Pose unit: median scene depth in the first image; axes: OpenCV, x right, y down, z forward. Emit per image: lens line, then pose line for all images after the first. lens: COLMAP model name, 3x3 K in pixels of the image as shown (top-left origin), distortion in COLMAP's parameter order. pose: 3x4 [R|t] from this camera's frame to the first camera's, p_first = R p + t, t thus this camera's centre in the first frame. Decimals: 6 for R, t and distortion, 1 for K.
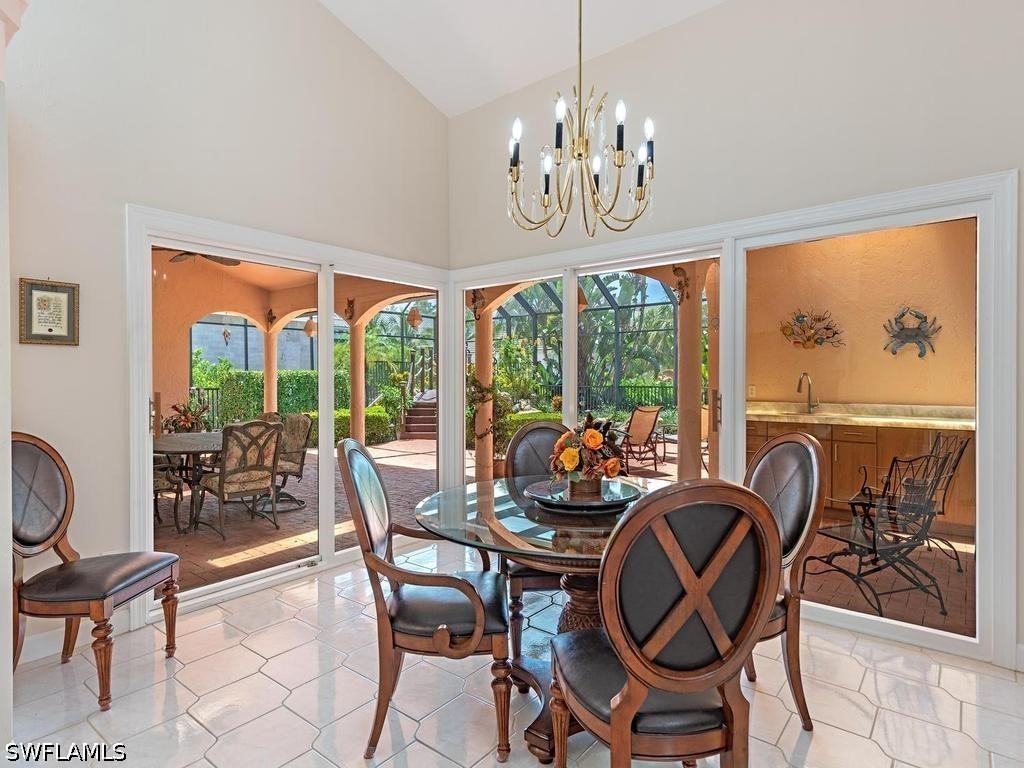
lens RADIAL K [[560.4, 0, 512.0], [0, 560.4, 384.0], [0, 0, 1]] dist [0.000631, 0.000060]
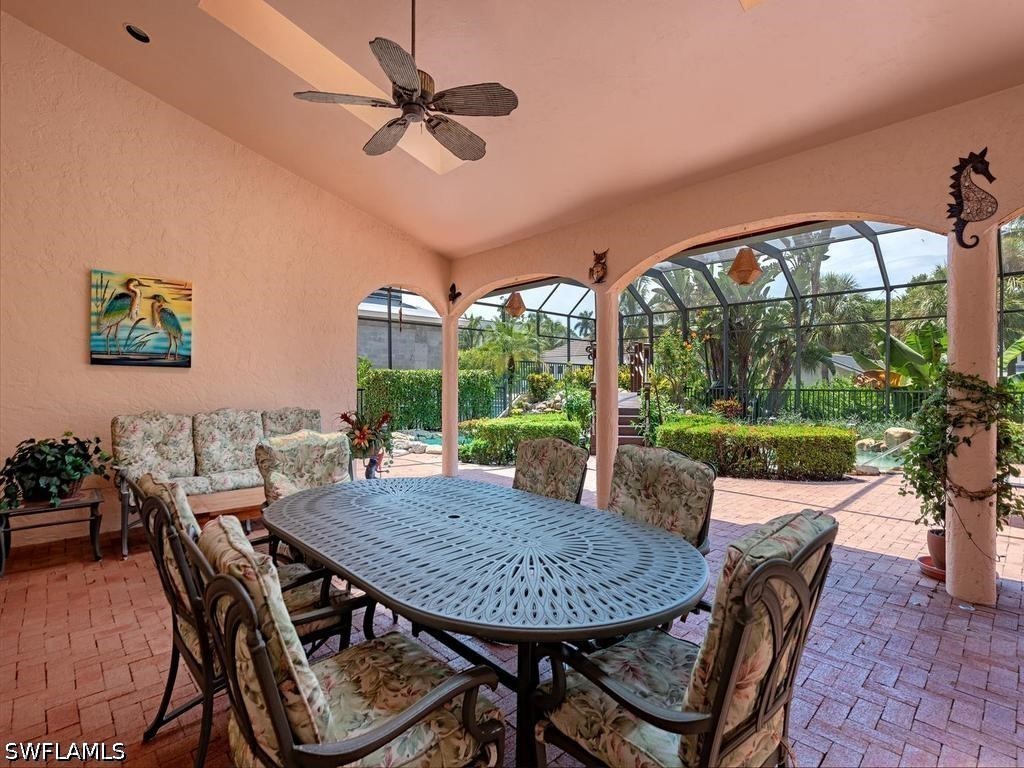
lens RADIAL K [[482.3, 0, 512.0], [0, 482.3, 384.0], [0, 0, 1]] dist [0.013641, -0.000316]
pose [[0.990652, 0.003547, -0.136364, -0.275013], [-0.004047, 0.999986, -0.003385, 0.002975], [0.136350, 0.003906, 0.990653, 0.384636]]
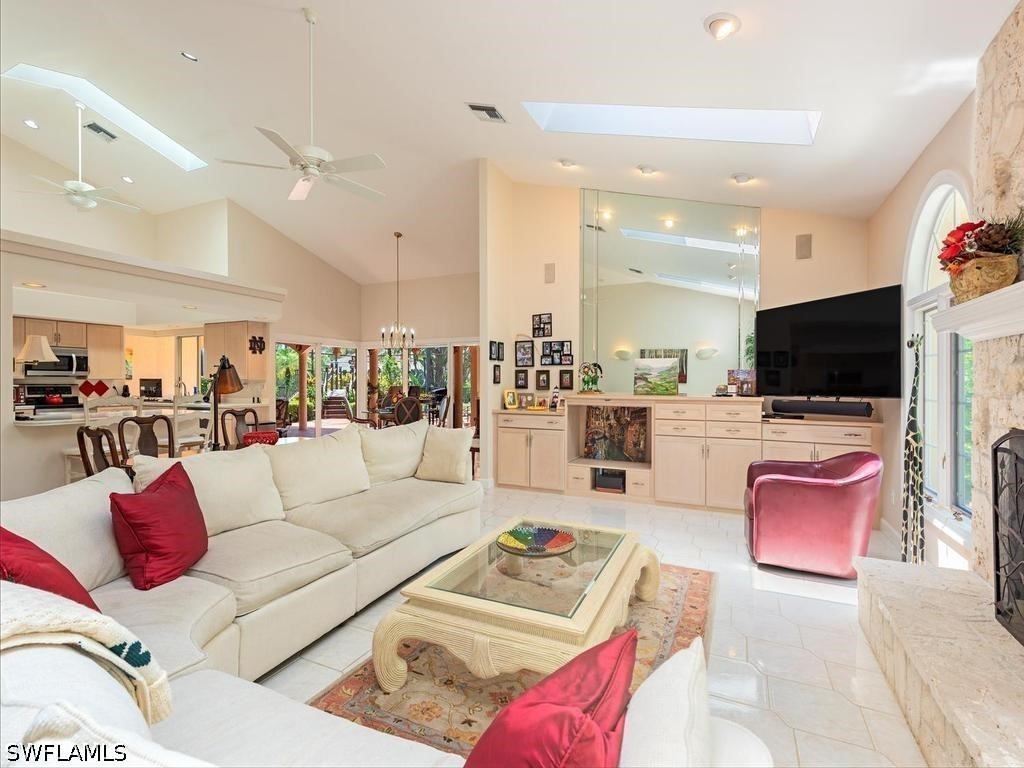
lens RADIAL K [[482.3, 0, 512.0], [0, 482.3, 384.0], [0, 0, 1]] dist [0.013641, -0.000316]
pose [[0.972334, 0.002830, 0.233576, 0.022977], [-0.001558, 0.999983, -0.005632, 0.002996], [-0.233588, 0.005113, 0.972322, -0.646524]]
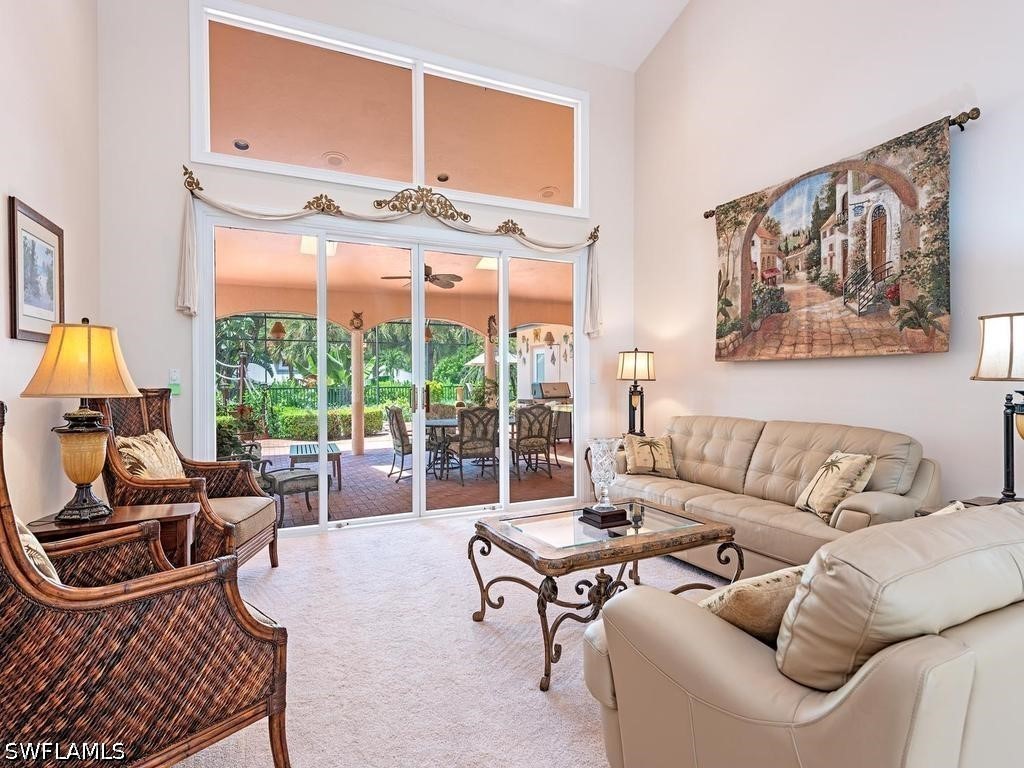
lens RADIAL K [[529.3, 0, 512.0], [0, 529.3, 384.0], [0, 0, 1]] dist [-0.001232, -0.000295]
pose [[0.447173, -0.007459, 0.894416, -1.010390], [0.015487, 0.999880, 0.000595, 0.005197], [-0.894313, 0.013586, 0.447235, 0.182431]]
